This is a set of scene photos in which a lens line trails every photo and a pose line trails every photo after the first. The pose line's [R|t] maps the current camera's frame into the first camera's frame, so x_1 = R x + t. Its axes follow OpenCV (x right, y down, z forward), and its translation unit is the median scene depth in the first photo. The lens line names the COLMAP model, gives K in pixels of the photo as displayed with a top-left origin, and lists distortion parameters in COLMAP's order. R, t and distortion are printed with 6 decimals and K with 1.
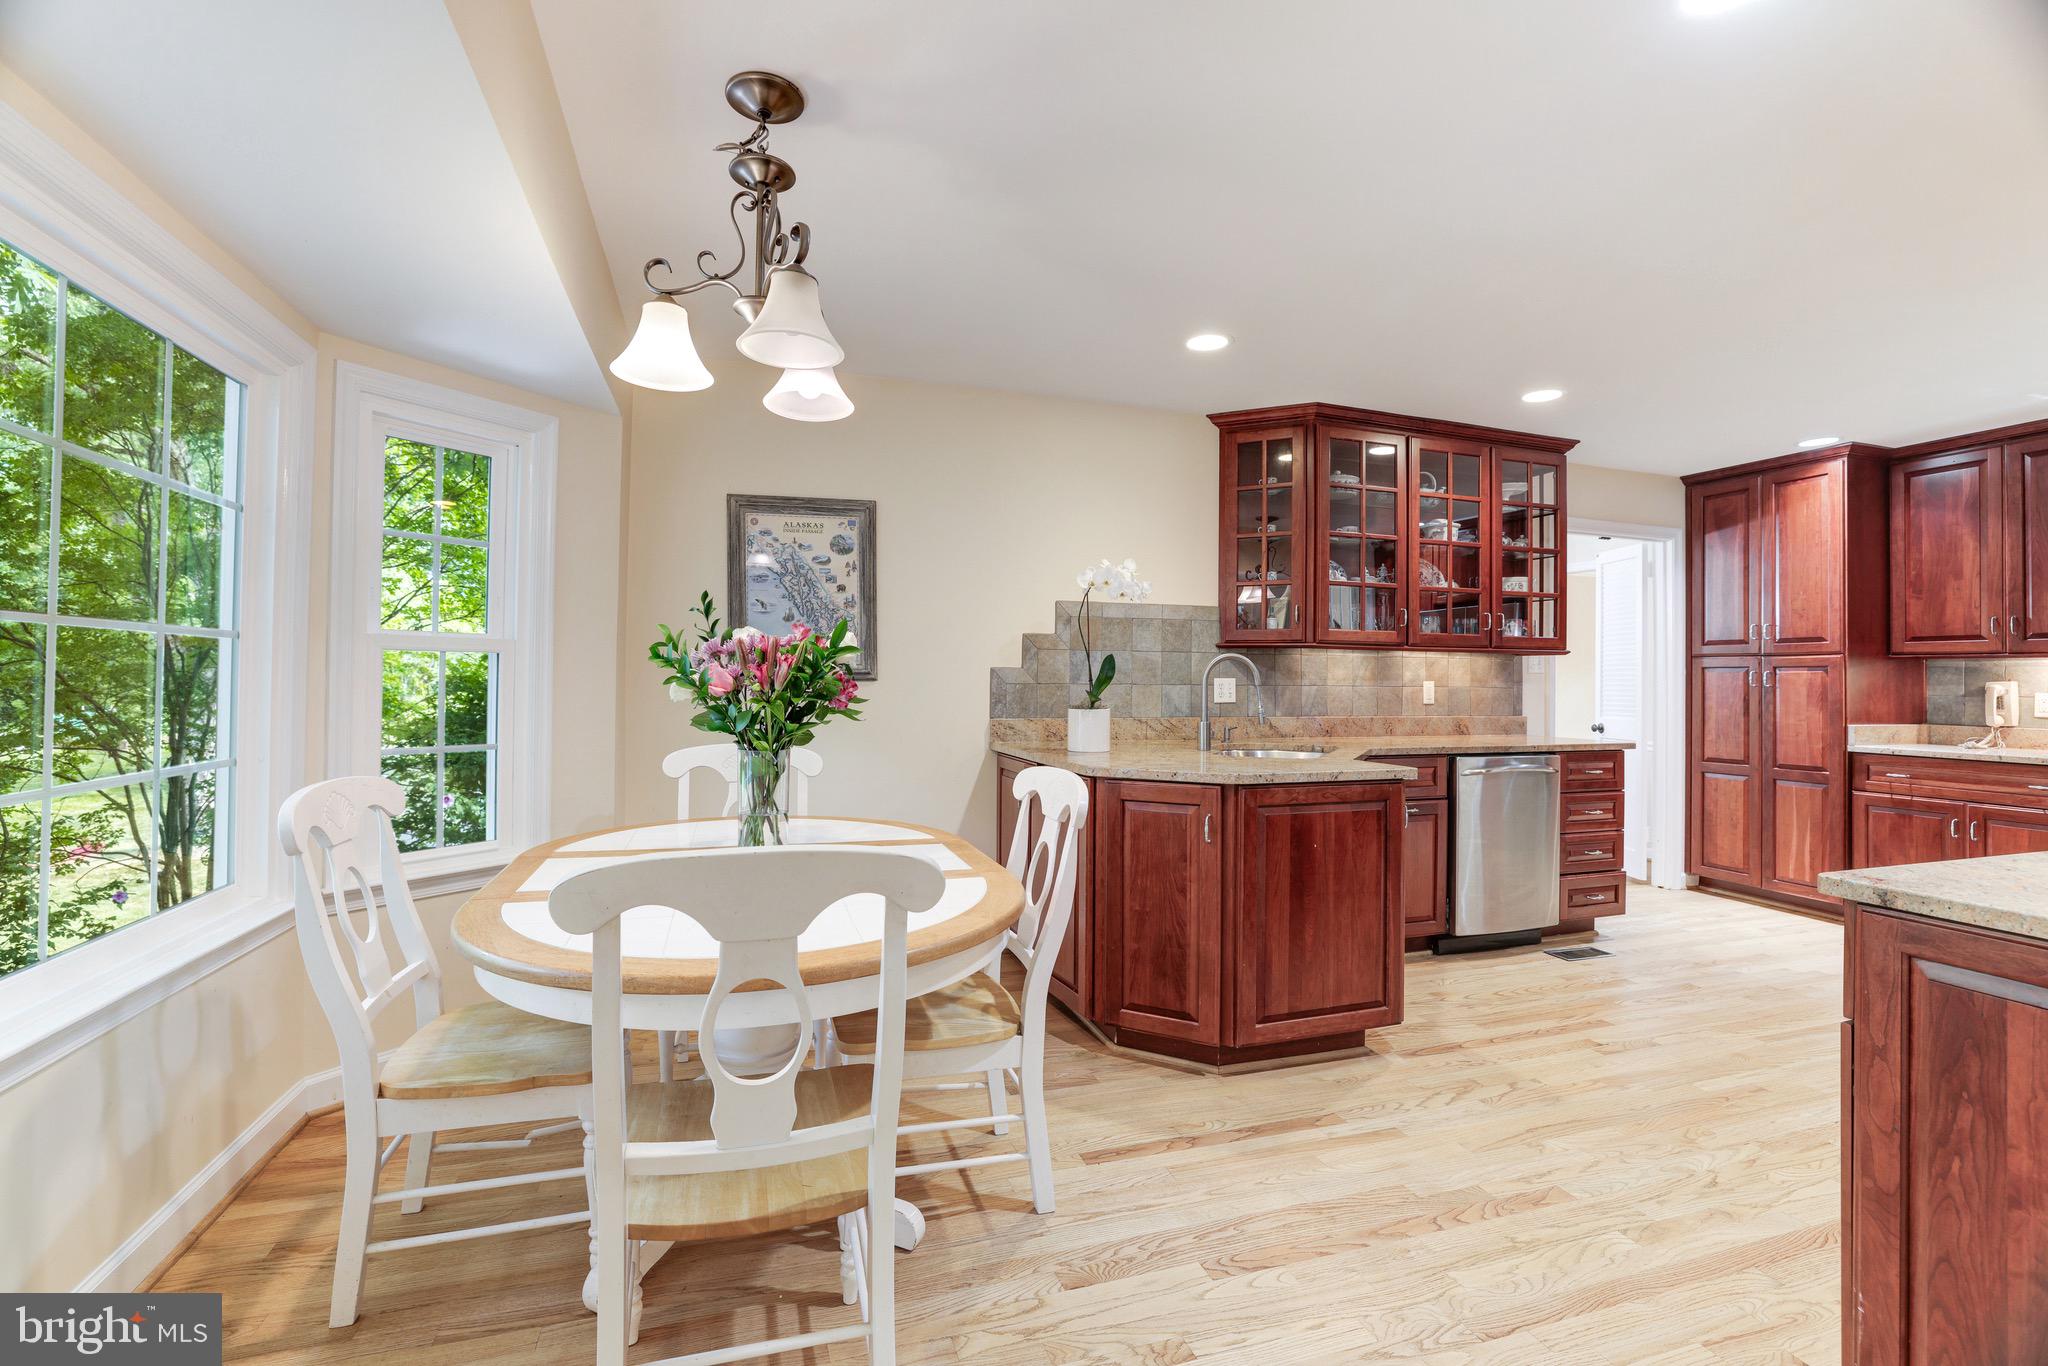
lens RADIAL K [[905.9, 0, 1022.7], [0, 905.9, 656.5], [0, 0, 1]] dist [-0.041864, 0.020583]
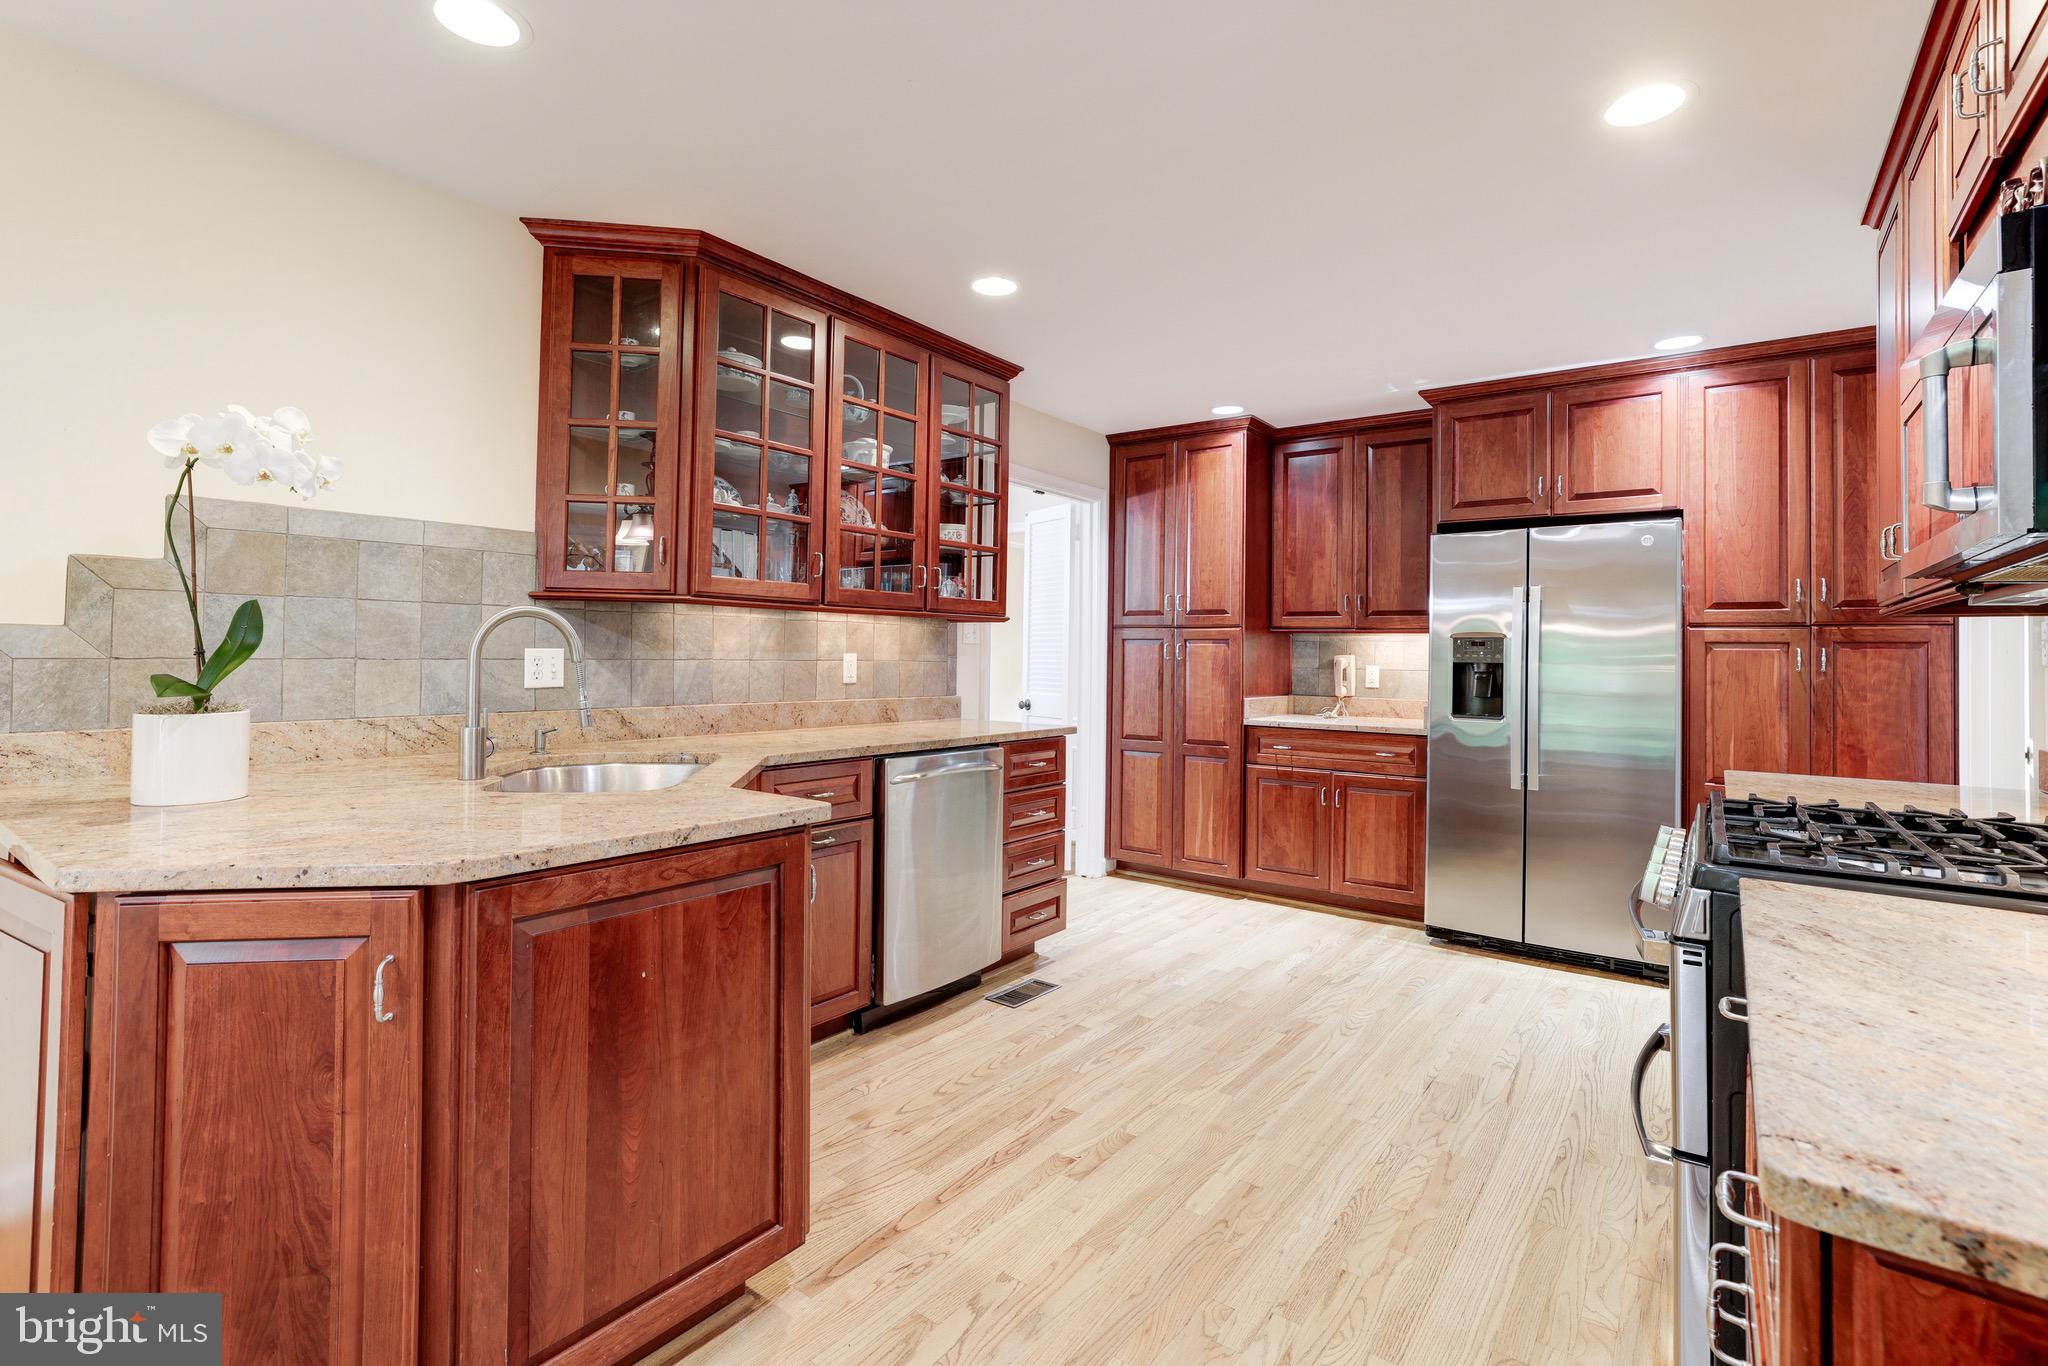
lens RADIAL K [[889.0, 0, 1009.8], [0, 889.0, 670.1], [0, 0, 1]] dist [-0.050960, 0.019485]
pose [[0.824471, -0.009357, 0.565826, 0.149515], [-0.019664, 0.998786, 0.045169, 0.005602], [-0.565562, -0.048367, 0.823286, 0.329952]]
